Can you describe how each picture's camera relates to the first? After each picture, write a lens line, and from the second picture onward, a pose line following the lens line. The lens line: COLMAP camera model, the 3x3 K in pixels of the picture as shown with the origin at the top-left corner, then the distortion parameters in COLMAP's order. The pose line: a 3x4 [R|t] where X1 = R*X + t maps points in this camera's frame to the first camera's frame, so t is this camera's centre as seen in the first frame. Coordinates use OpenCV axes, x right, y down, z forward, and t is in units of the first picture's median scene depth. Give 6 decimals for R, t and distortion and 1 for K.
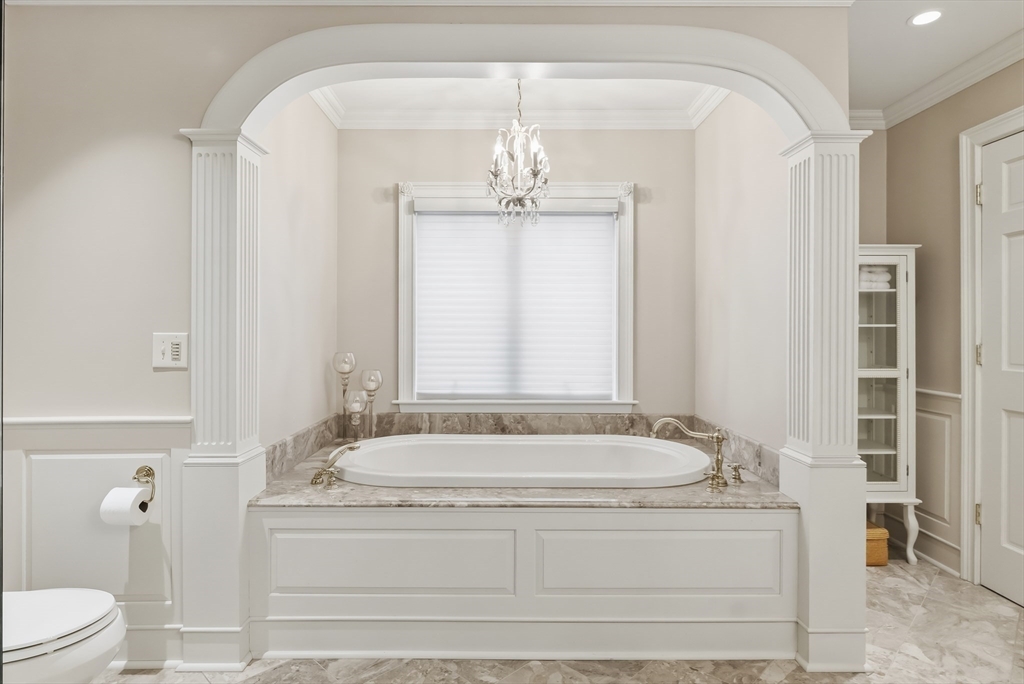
lens RADIAL K [[558.7, 0, 505.0], [0, 558.7, 326.0], [0, 0, 1]] dist [-0.001908, 0.001200]
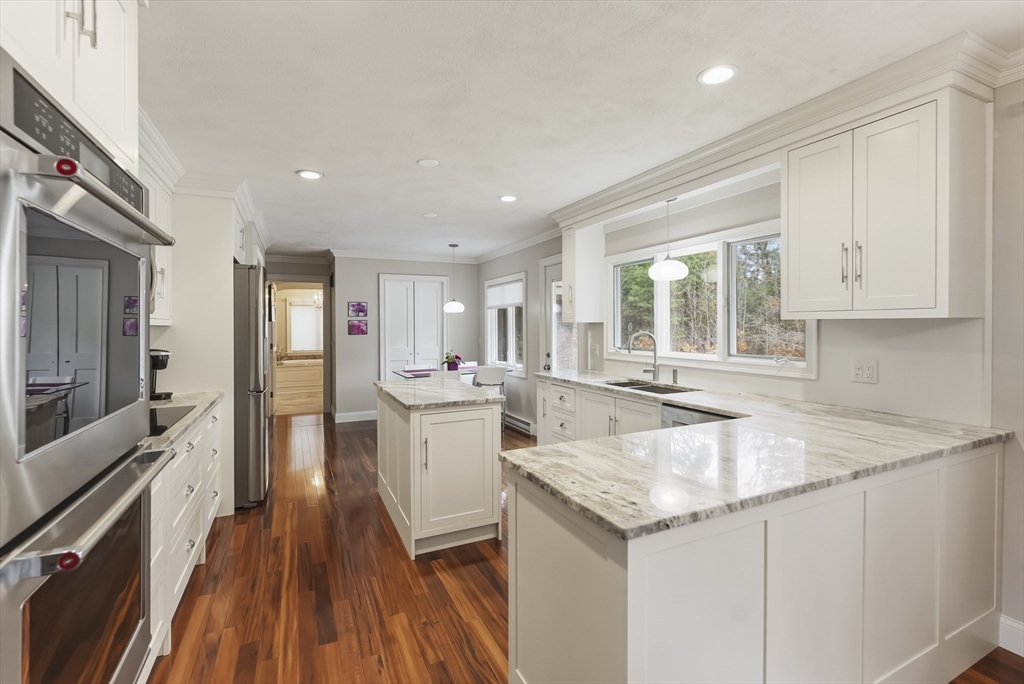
lens RADIAL K [[456.7, 0, 509.8], [0, 456.7, 329.2], [0, 0, 1]] dist [-0.000335, 0.000211]
pose [[0.902971, -0.012313, 0.429525, -0.195733], [0.006211, 0.999859, 0.015605, -0.092053], [-0.429657, -0.011423, 0.902920, -3.355076]]
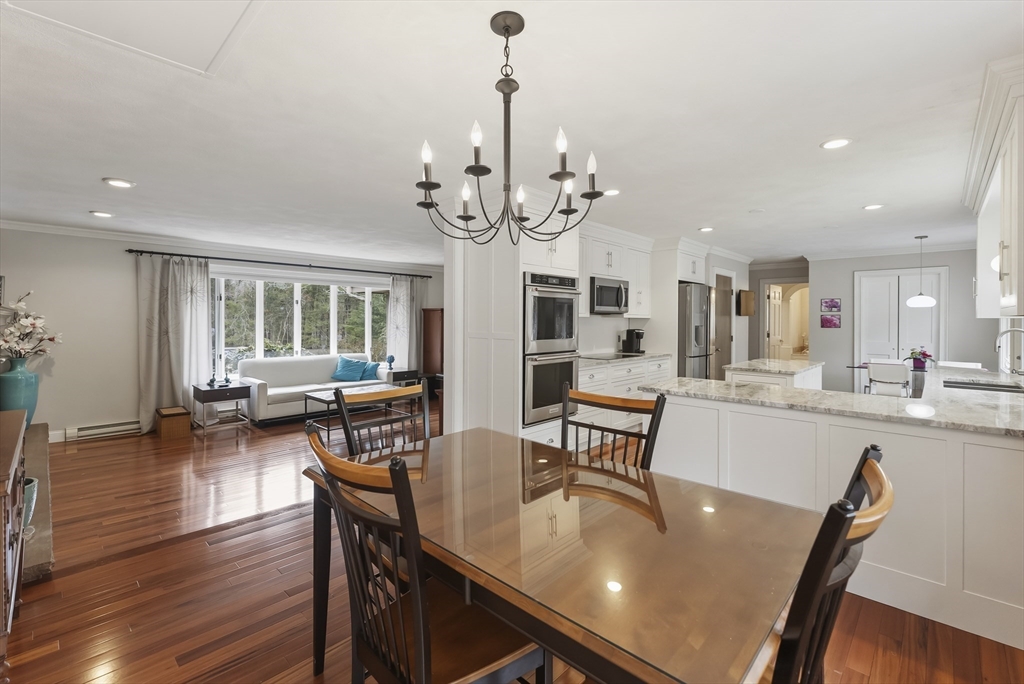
lens RADIAL K [[449.5, 0, 511.3], [0, 449.5, 320.8], [0, 0, 1]] dist [-0.001828, -0.000184]
pose [[0.724056, 0.004254, -0.689728, 0.654210], [0.000442, 0.999978, 0.006631, -0.090369], [0.689741, -0.005106, 0.724038, -4.134036]]
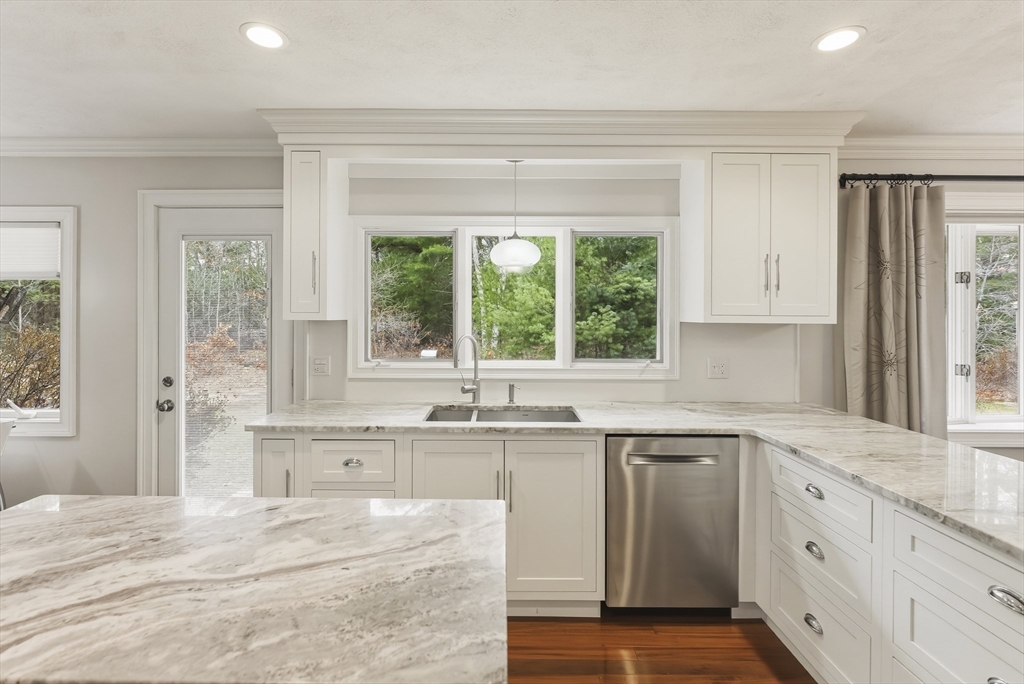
lens RADIAL K [[458.0, 0, 497.7], [0, 458.0, 317.3], [0, 0, 1]] dist [-0.000484, -0.000034]
pose [[0.004899, -0.006458, 0.999967, -0.205637], [-0.011598, 0.999912, 0.006515, -0.105935], [-0.999921, -0.011629, 0.004824, -2.294676]]
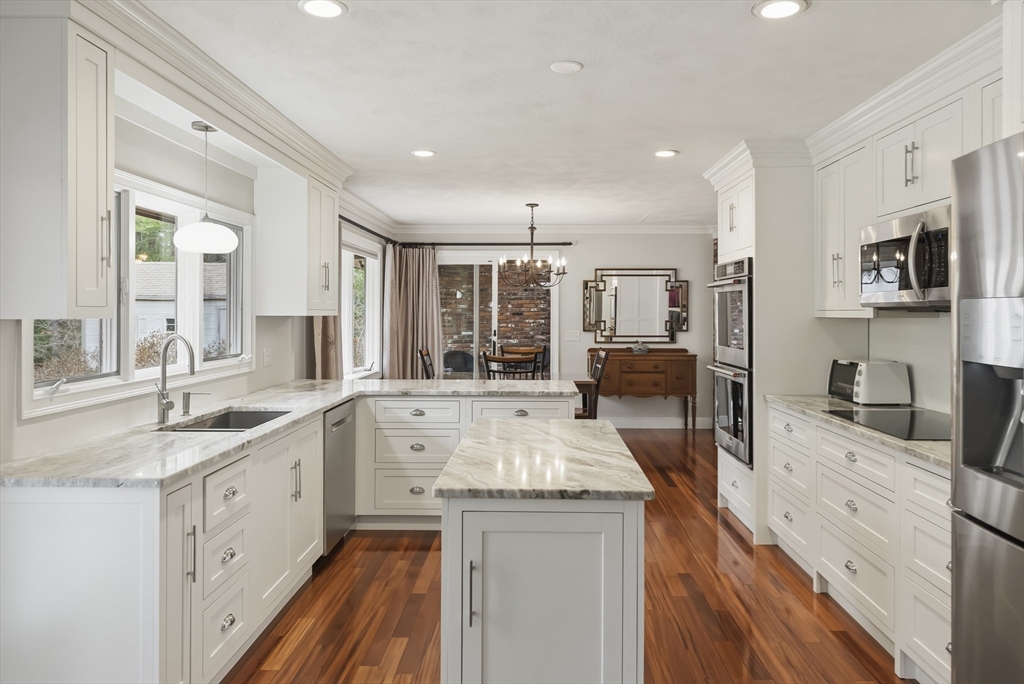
lens RADIAL K [[691.6, 0, 507.0], [0, 691.6, 320.6], [0, 0, 1]] dist [0.002720, -0.001738]
pose [[-0.999184, -0.005612, 0.039998, 0.181987], [-0.005362, 0.999965, 0.006356, -0.094445], [-0.040032, 0.006137, -0.999180, -1.010043]]
